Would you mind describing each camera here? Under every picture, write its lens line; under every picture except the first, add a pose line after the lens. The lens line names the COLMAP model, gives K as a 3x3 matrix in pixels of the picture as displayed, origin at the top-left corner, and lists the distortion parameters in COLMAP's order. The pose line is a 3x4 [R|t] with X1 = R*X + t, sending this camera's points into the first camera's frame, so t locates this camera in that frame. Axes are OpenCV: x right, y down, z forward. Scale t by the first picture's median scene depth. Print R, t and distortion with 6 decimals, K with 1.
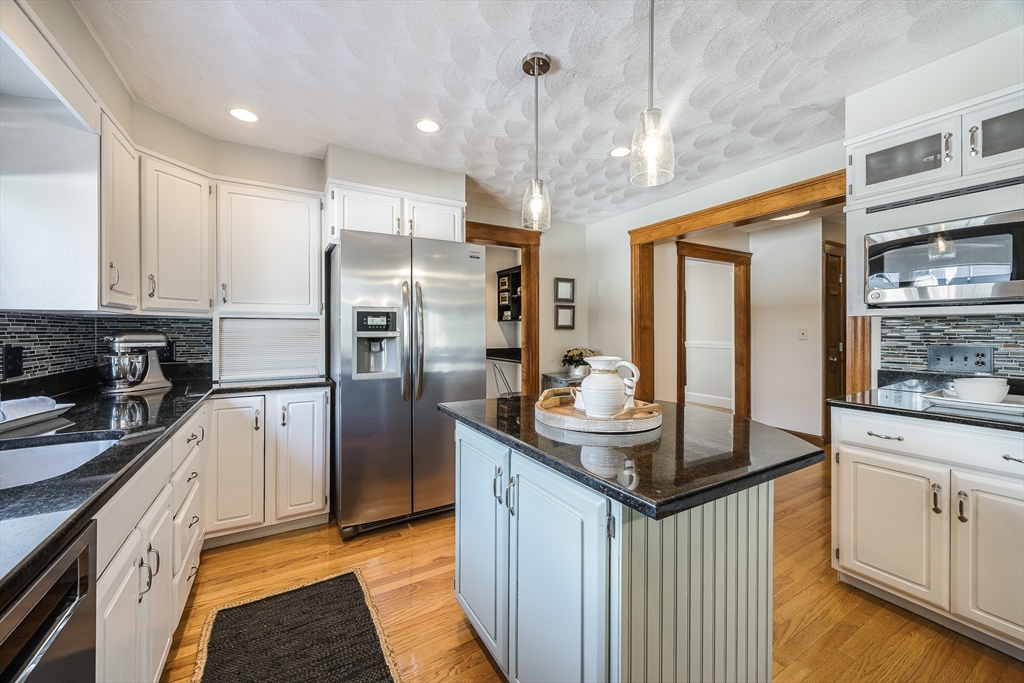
lens RADIAL K [[394.3, 0, 511.8], [0, 394.3, 330.9], [0, 0, 1]] dist [-0.001989, -0.000829]
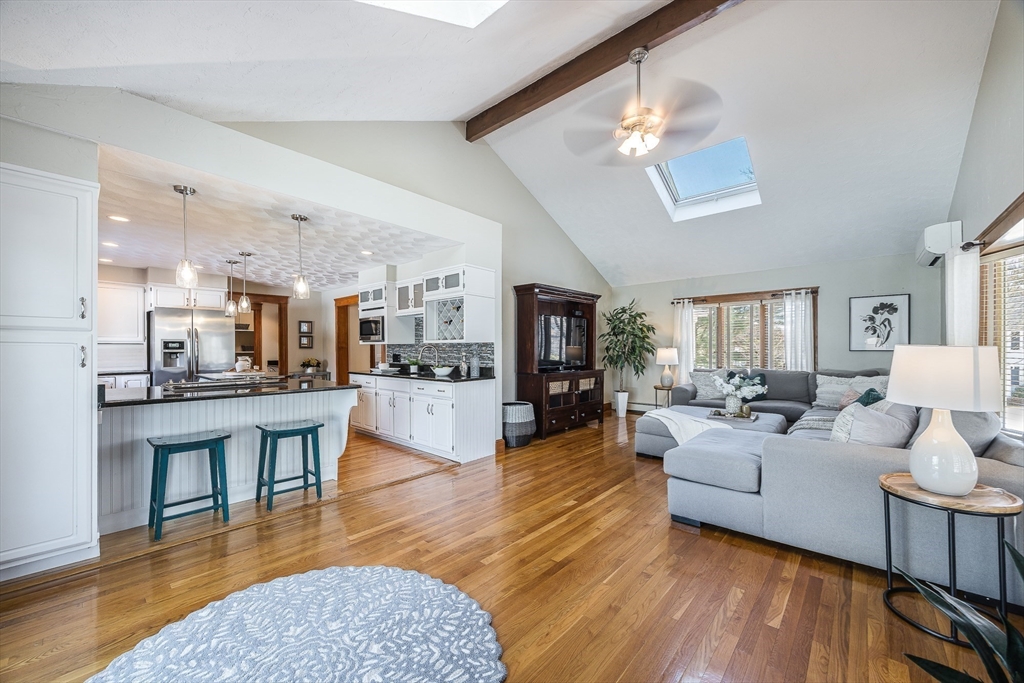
lens RADIAL K [[394.3, 0, 512.2], [0, 394.3, 350.5], [0, 0, 1]] dist [-0.001989, -0.000829]
pose [[0.952554, -0.000791, 0.304369, 0.866758], [-0.000627, 0.999989, 0.004560, -0.004946], [-0.304369, -0.004535, 0.952543, -1.854649]]
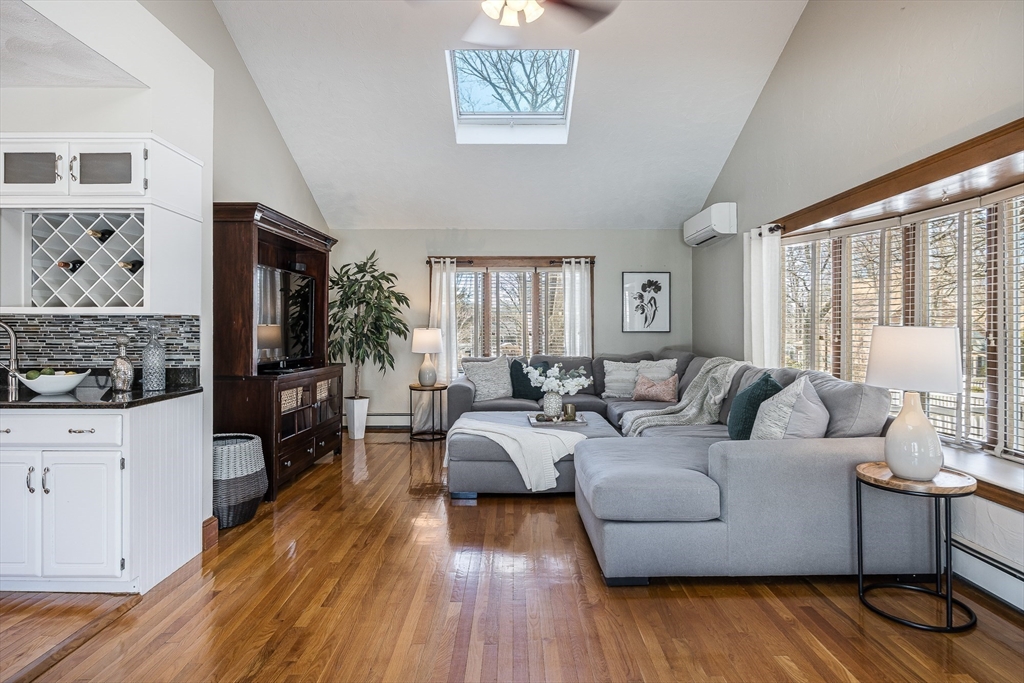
lens RADIAL K [[581.7, 0, 521.2], [0, 581.7, 327.3], [0, 0, 1]] dist [-0.002606, -0.001136]
pose [[0.502322, 0.005306, 0.864665, 0.571781], [-0.002932, 0.999986, -0.004433, -0.003434], [-0.864676, -0.000309, 0.502330, -1.280233]]
